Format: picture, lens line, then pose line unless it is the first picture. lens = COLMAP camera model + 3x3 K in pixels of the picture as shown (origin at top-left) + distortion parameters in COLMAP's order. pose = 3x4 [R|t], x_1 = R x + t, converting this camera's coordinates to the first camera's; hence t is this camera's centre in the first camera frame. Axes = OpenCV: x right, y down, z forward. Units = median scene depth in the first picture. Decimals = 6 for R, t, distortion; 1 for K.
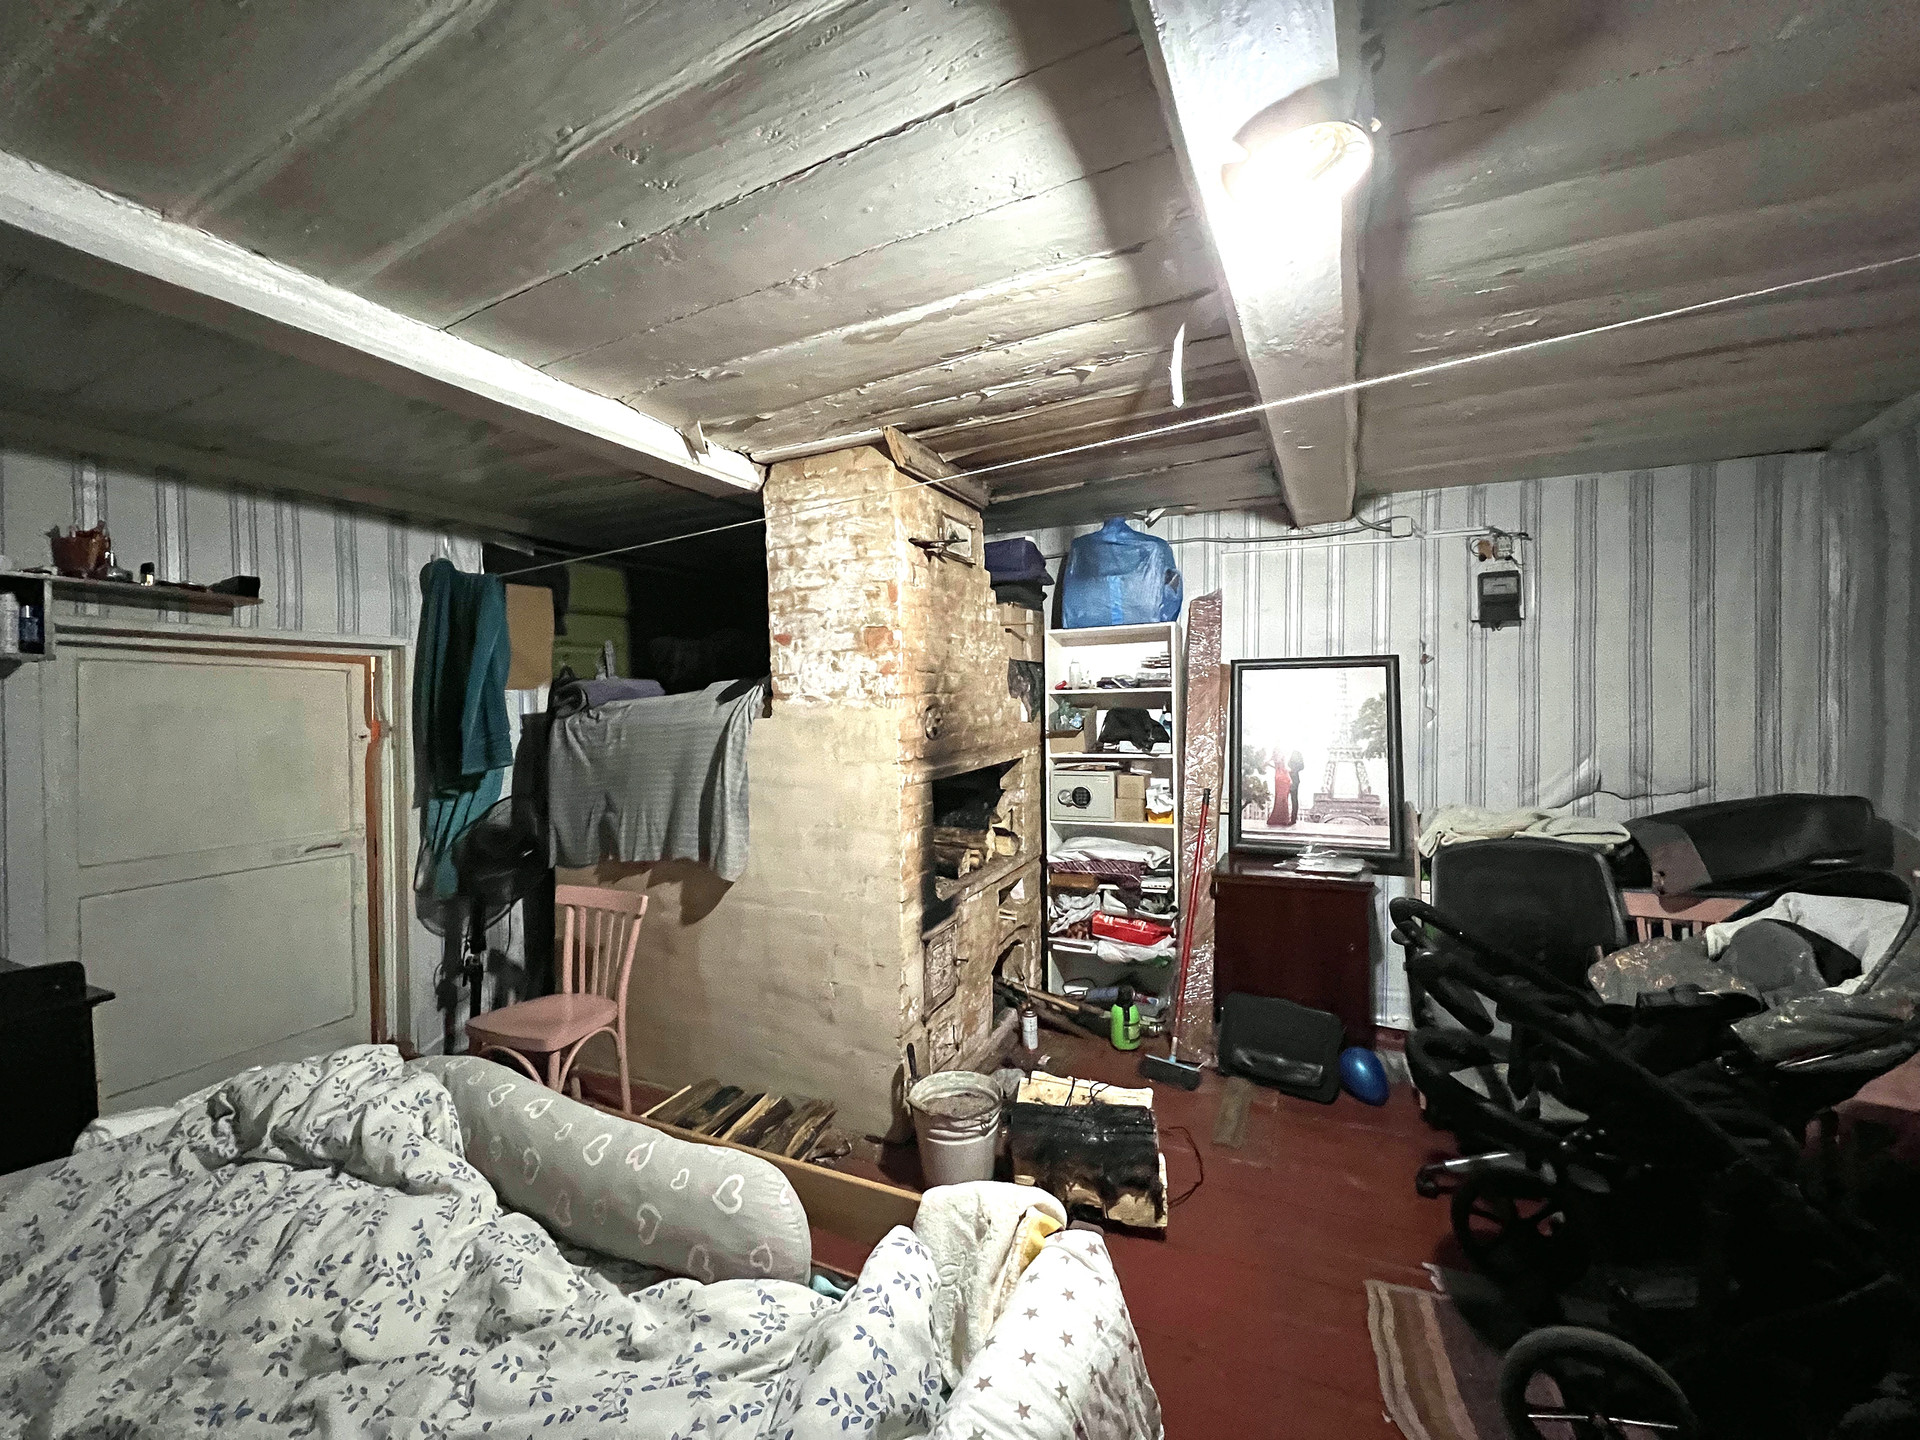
lens RADIAL K [[764.0, 0, 955.5], [0, 764.0, 718.6], [0, 0, 1]] dist [0.000310, -0.000237]
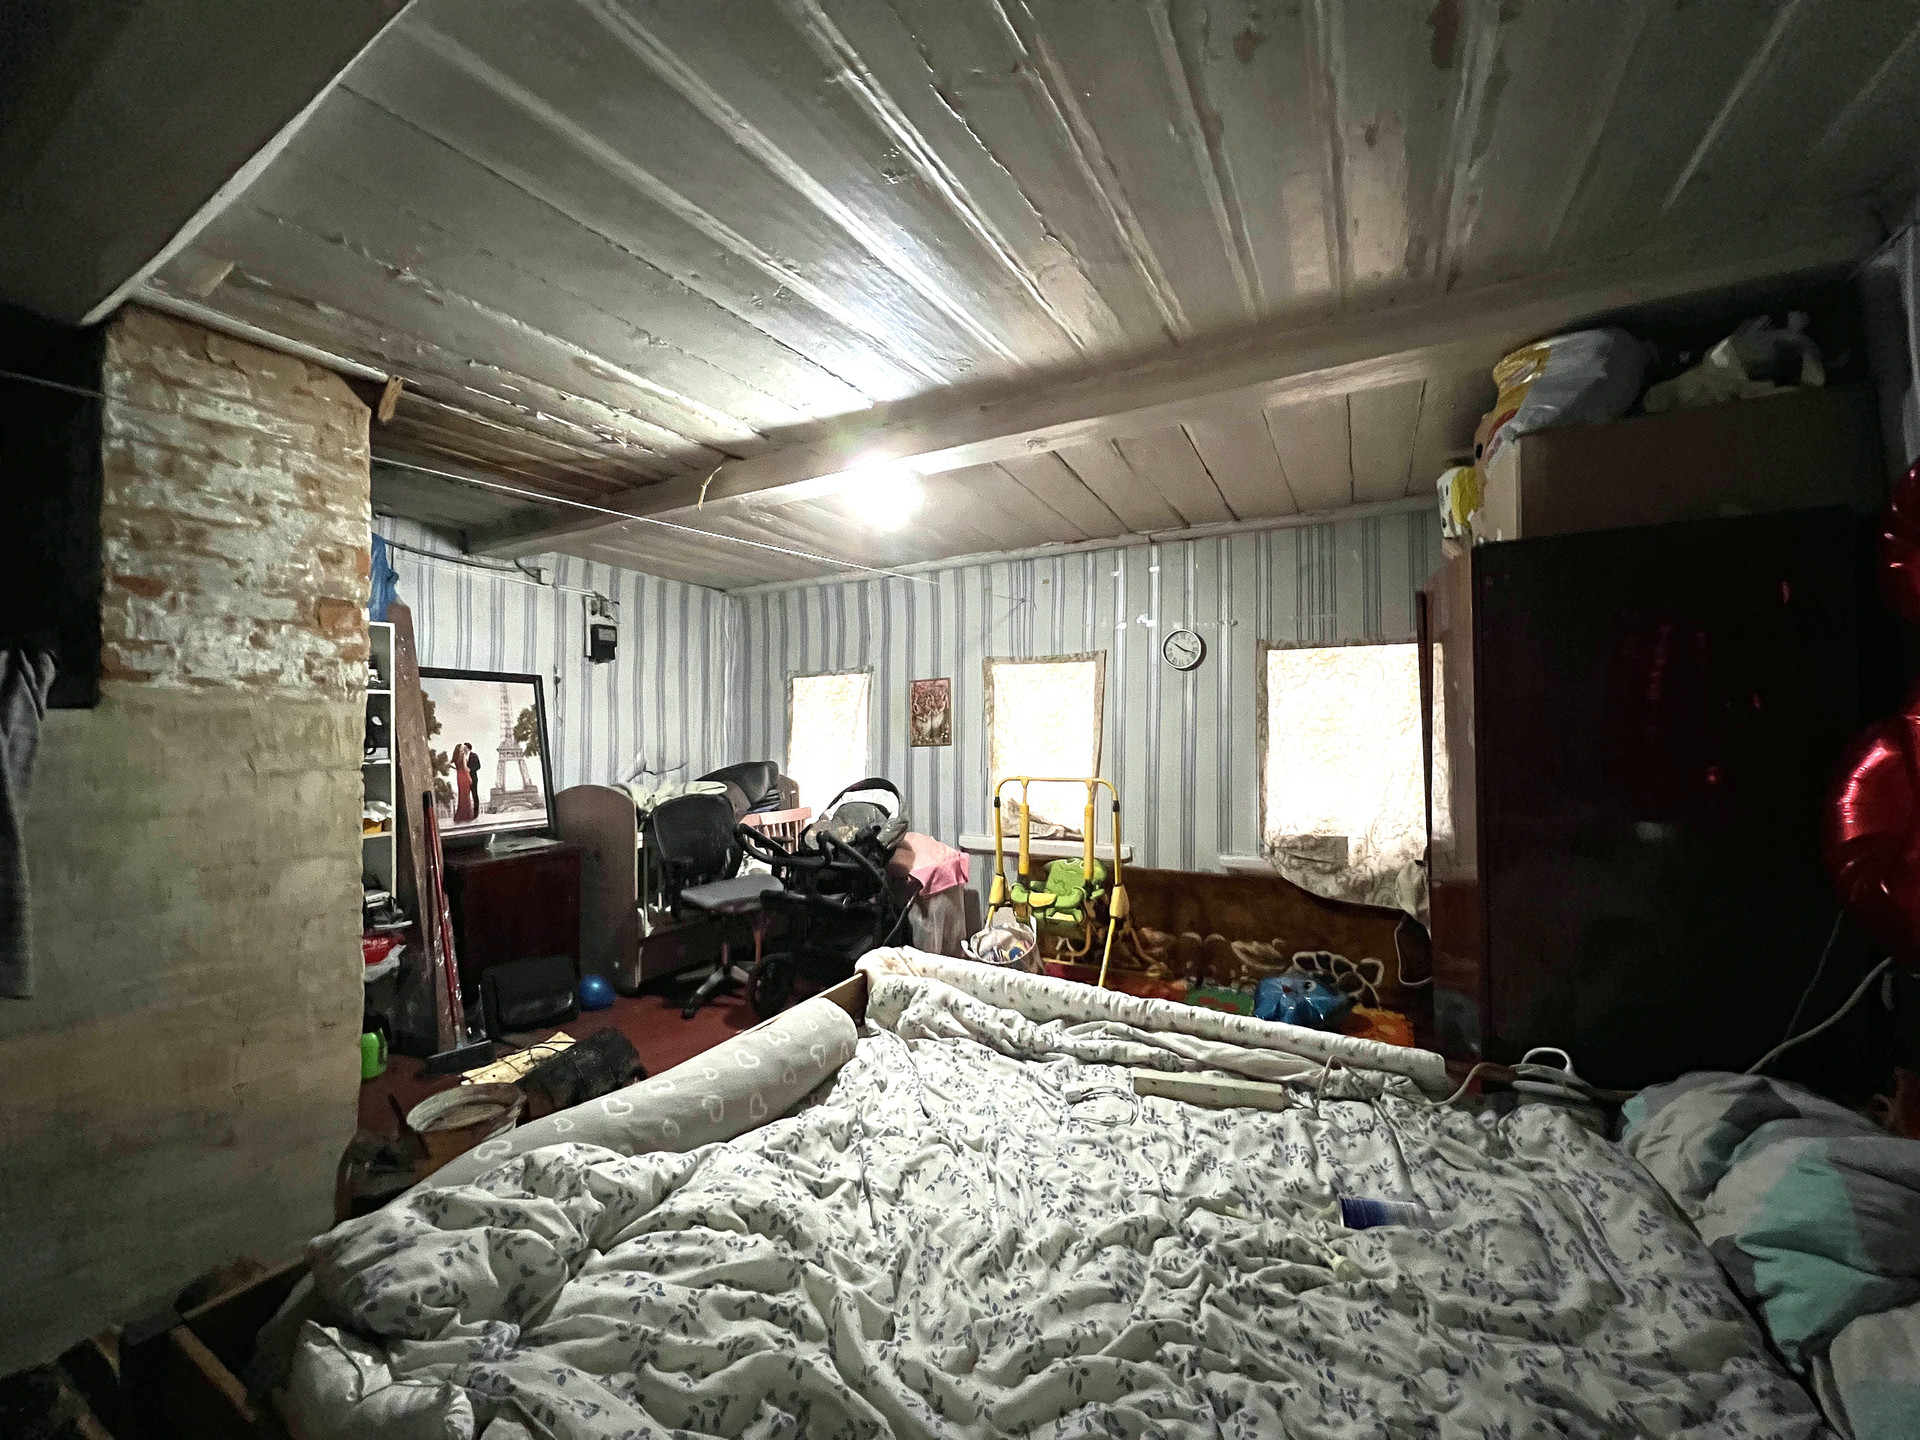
lens RADIAL K [[764.0, 0, 955.5], [0, 764.0, 718.6], [0, 0, 1]] dist [0.000310, -0.000237]
pose [[0.056080, 0.020161, 0.998223, -0.823164], [0.003476, 0.999786, -0.020387, 0.021943], [-0.998420, 0.004613, 0.055998, 0.291578]]
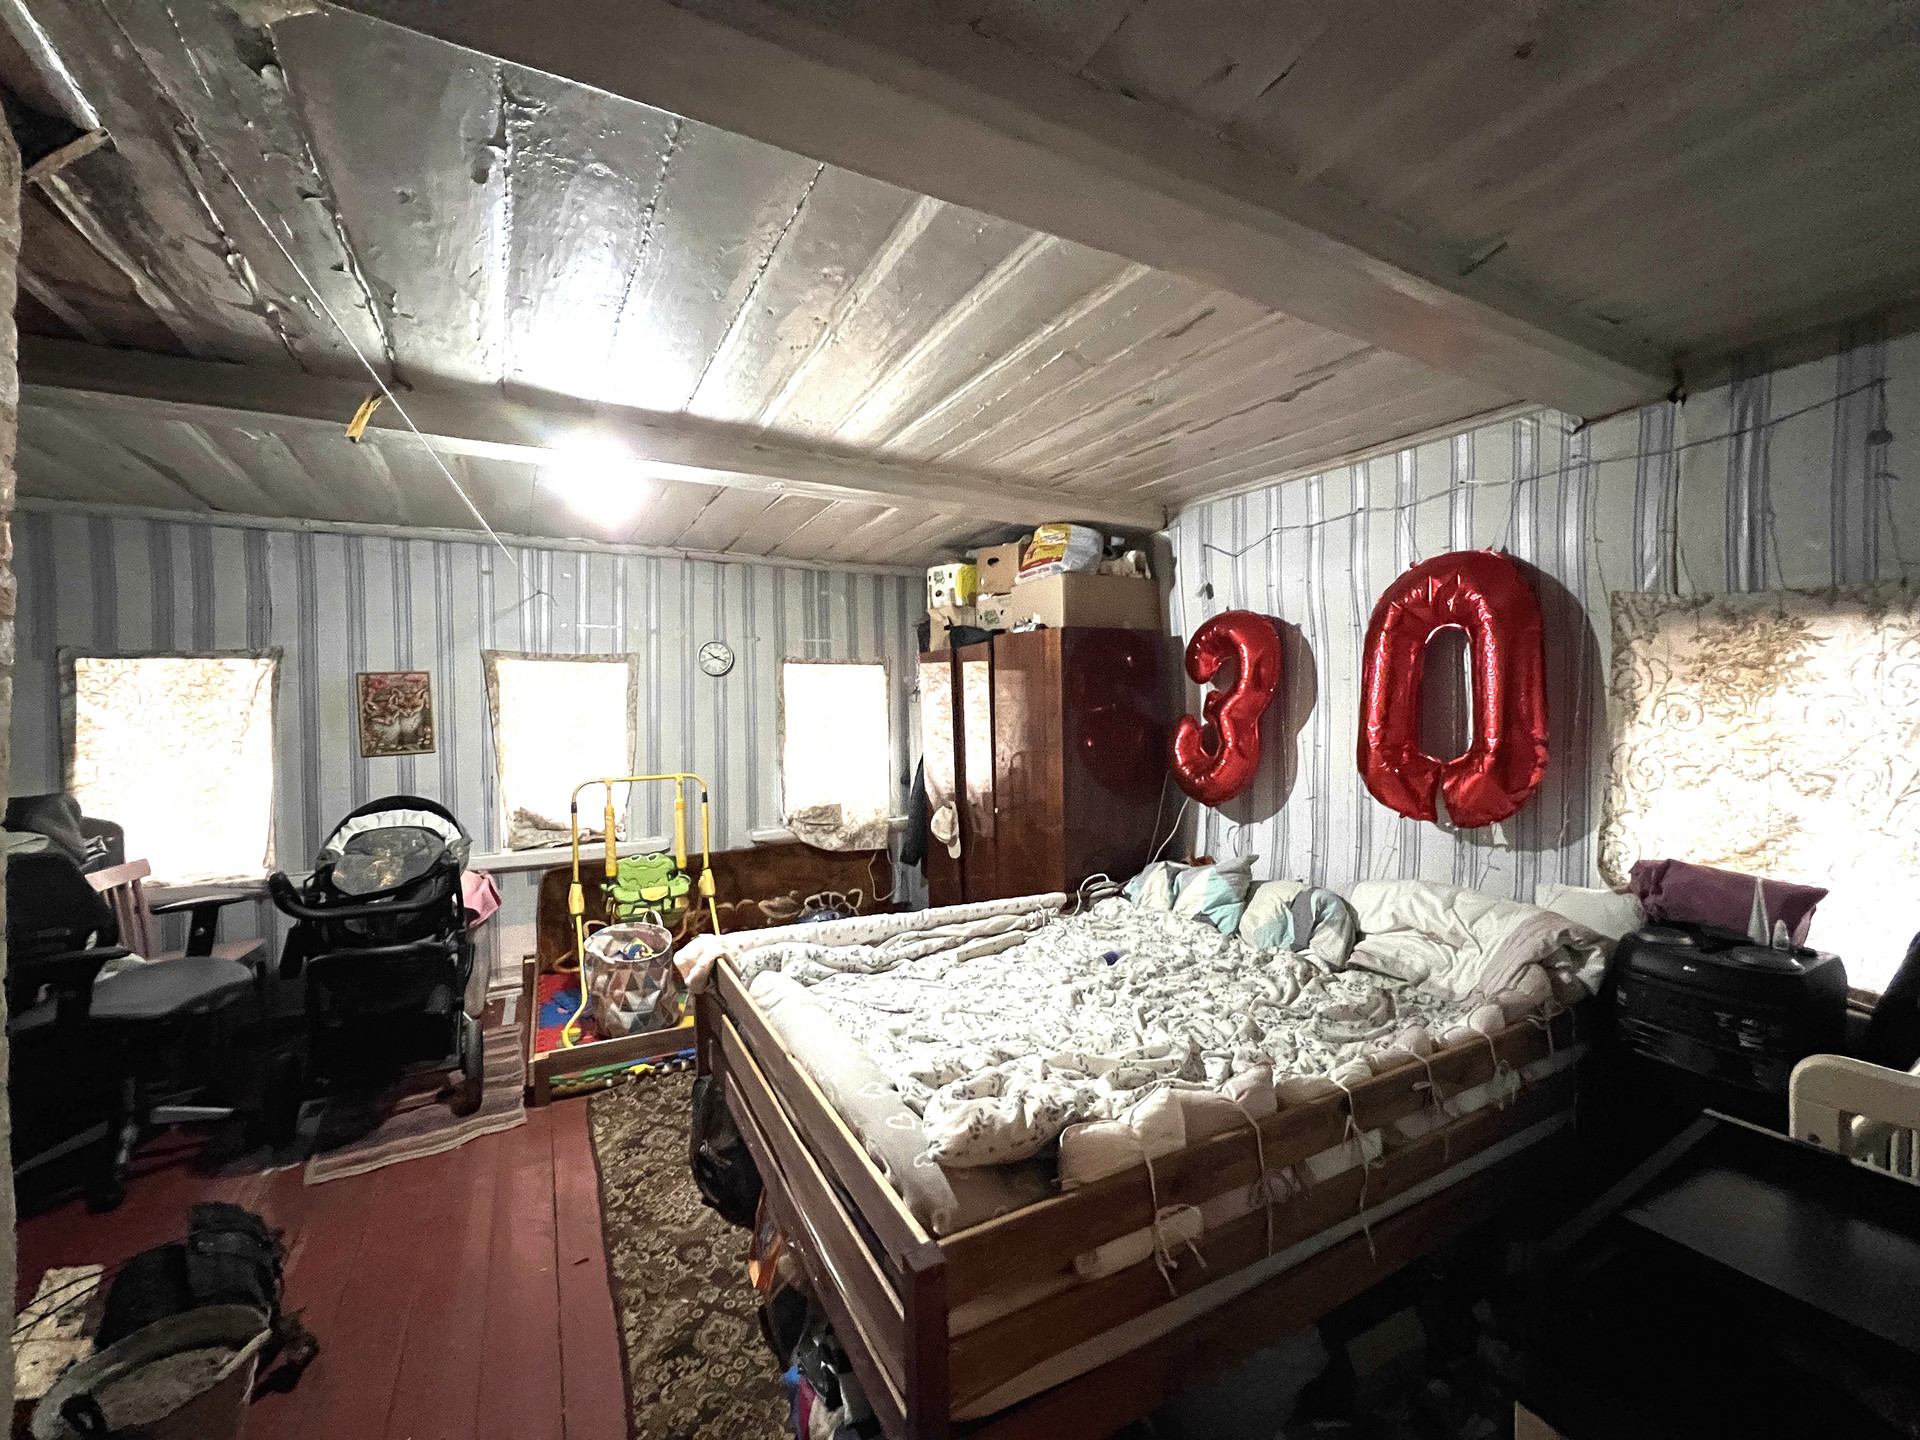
lens RADIAL K [[764.0, 0, 955.5], [0, 764.0, 718.6], [0, 0, 1]] dist [0.000310, -0.000237]
pose [[-0.812884, 0.023290, 0.581959, -0.739792], [0.026287, 0.999649, -0.003289, 0.014040], [-0.581832, 0.012624, -0.813211, 0.980328]]
